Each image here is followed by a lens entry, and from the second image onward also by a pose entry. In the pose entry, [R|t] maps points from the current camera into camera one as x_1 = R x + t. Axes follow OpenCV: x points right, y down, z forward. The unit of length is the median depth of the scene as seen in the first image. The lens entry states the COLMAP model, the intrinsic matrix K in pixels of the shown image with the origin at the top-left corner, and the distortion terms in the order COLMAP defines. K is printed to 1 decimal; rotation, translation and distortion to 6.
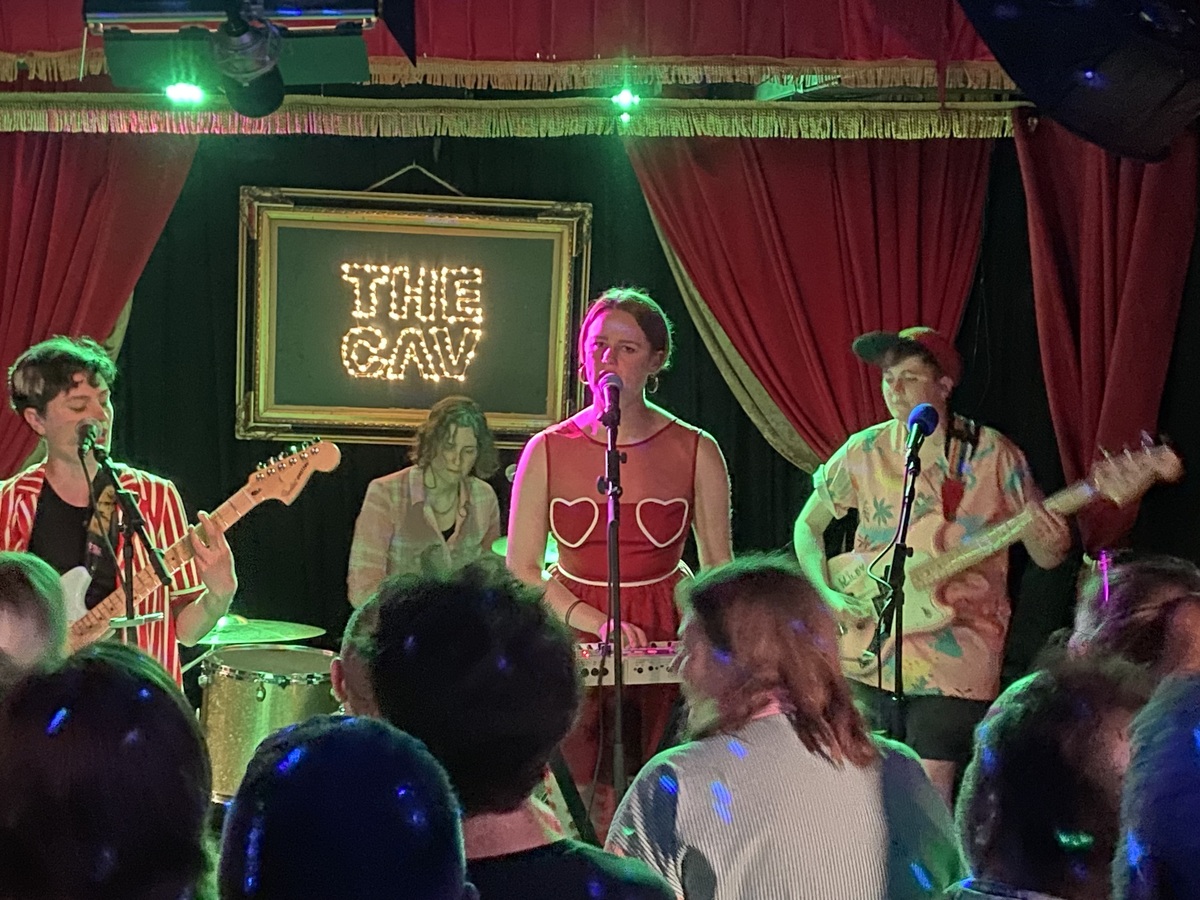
lens RADIAL K [[1989.3, 0, 602.6], [0, 1989.3, 448.1], [0, 0, 1]] dist [0.097015, 0.000000]
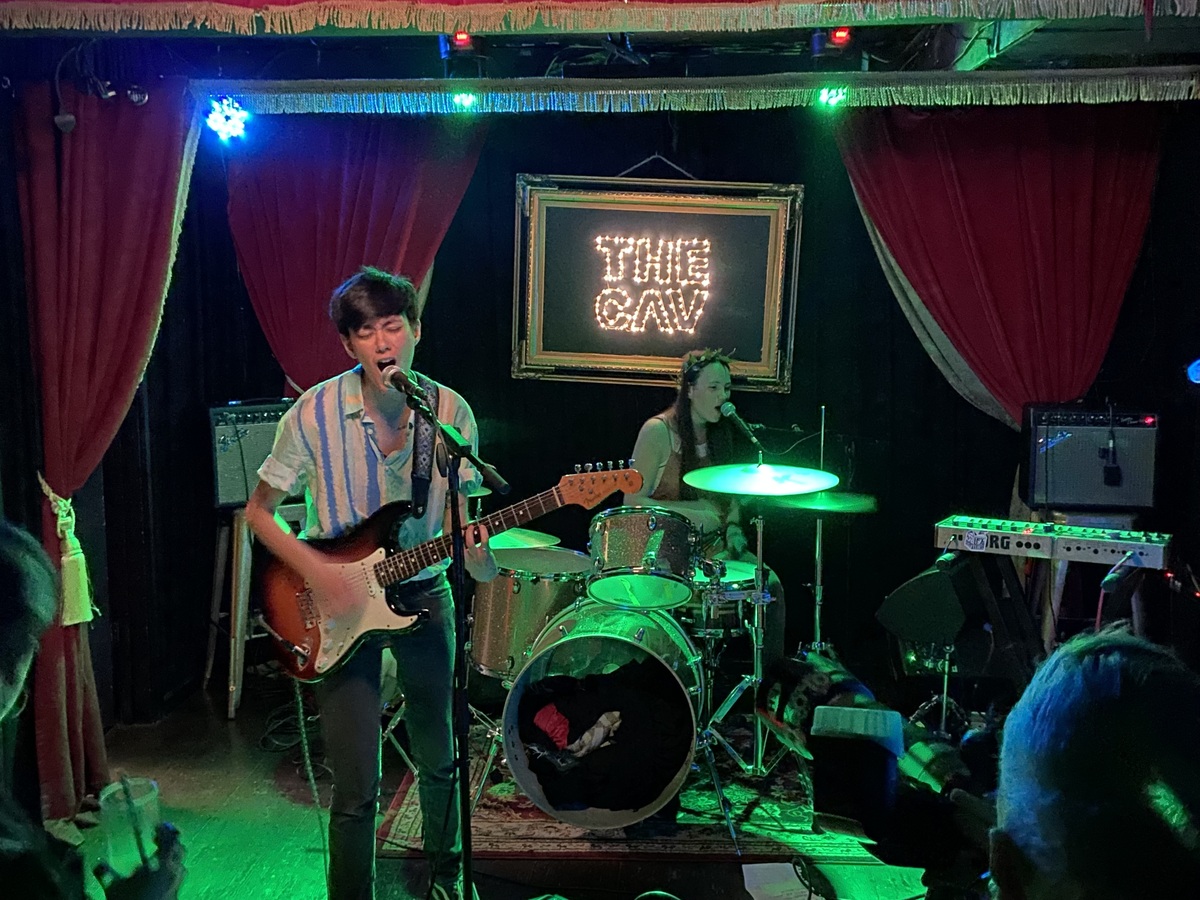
lens RADIAL K [[1312.8, 0, 598.5], [0, 1312.8, 454.2], [0, 0, 1]] dist [0.064157, 0.000000]
pose [[0.984265, 0.024124, -0.175046, 0.015732], [-0.017301, 0.999034, 0.040397, 0.008597], [0.175852, -0.036732, 0.983731, 0.198419]]
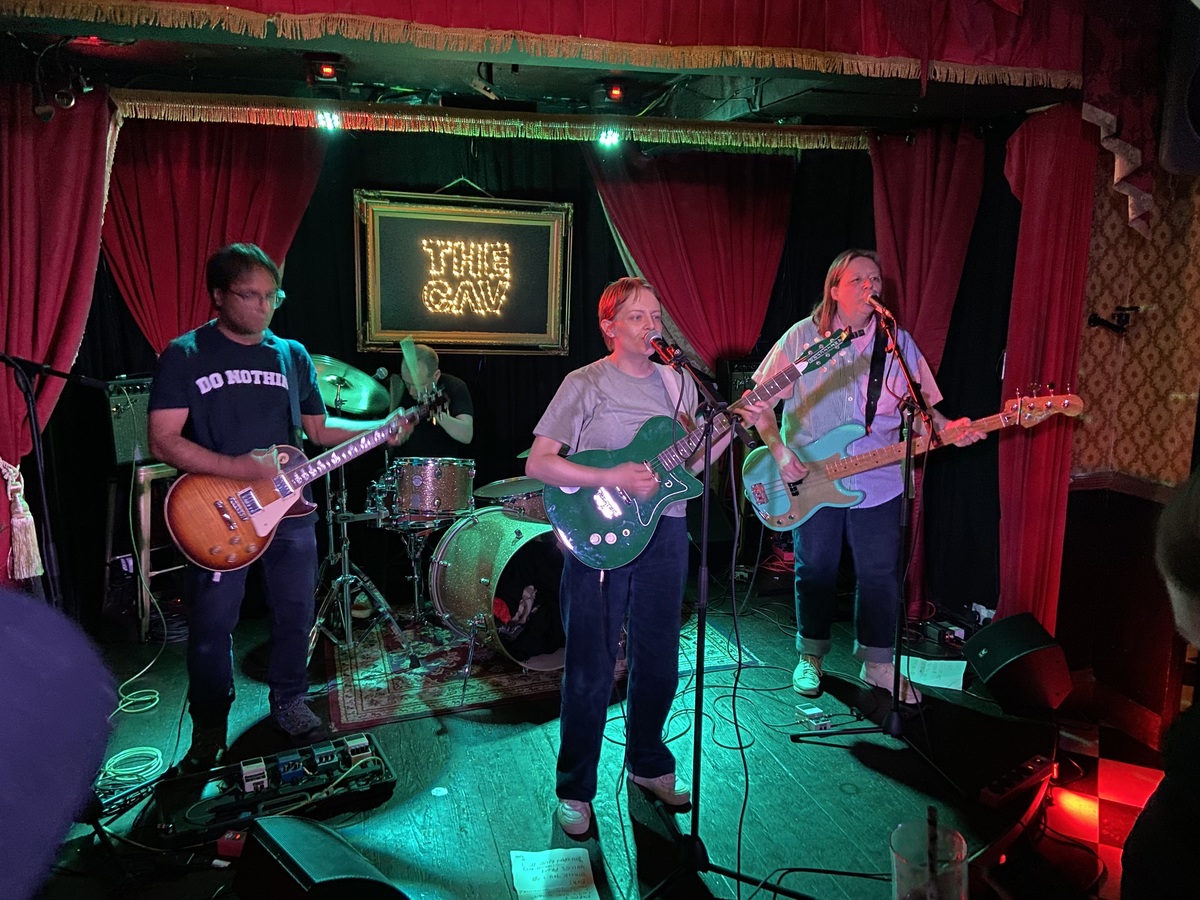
lens RADIAL K [[901.2, 0, 613.8], [0, 901.2, 464.6], [0, 0, 1]] dist [0.079167, -0.087403]
pose [[0.980386, -0.044668, 0.191959, -0.127247], [0.025955, 0.994757, 0.098919, 0.019061], [-0.195371, -0.091996, 0.976405, 0.239265]]
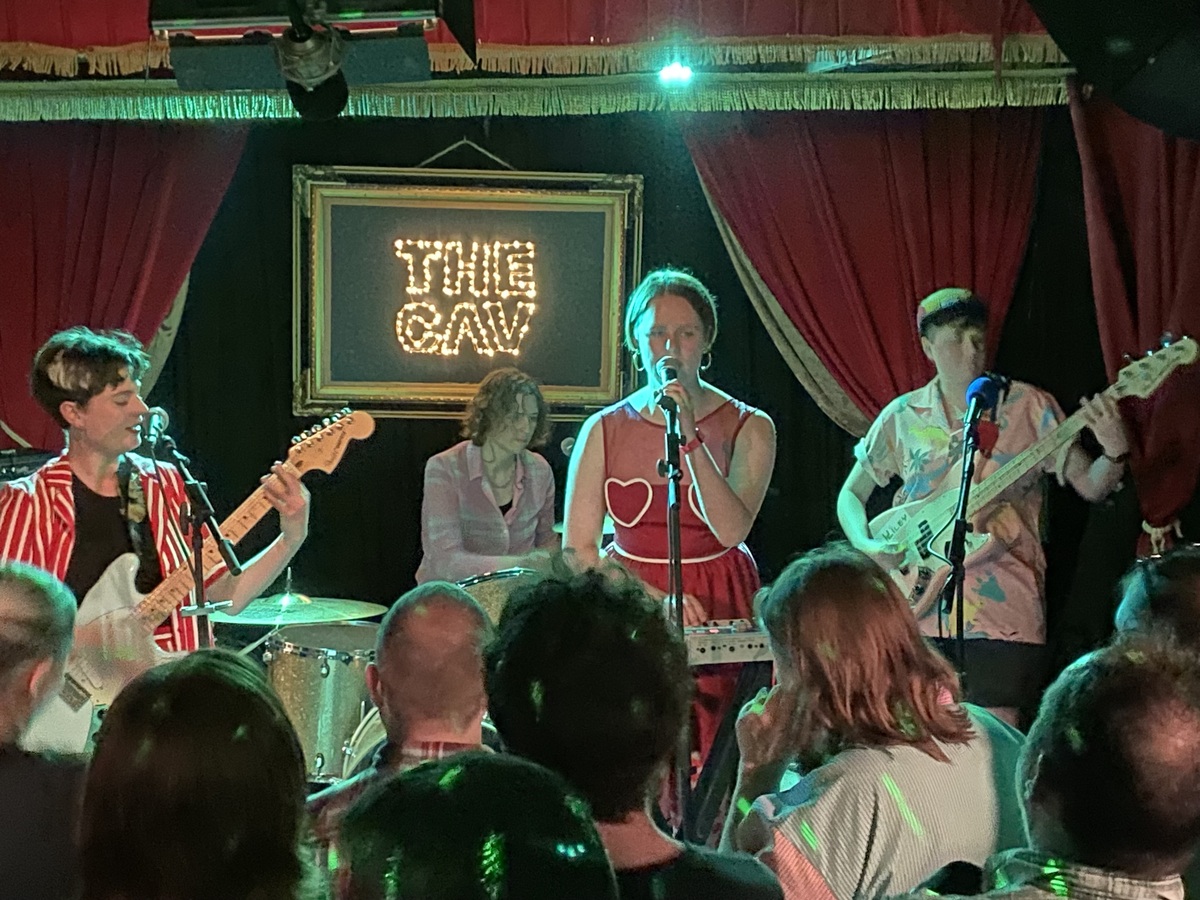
lens RADIAL K [[1989.3, 0, 599.1], [0, 1989.3, 447.2], [0, 0, 1]] dist [0.097015, 0.000000]
pose [[0.999575, -0.015104, -0.024945, -0.004445], [0.015677, 0.999614, 0.022951, -0.009623], [0.024588, -0.023332, 0.999425, -0.003920]]
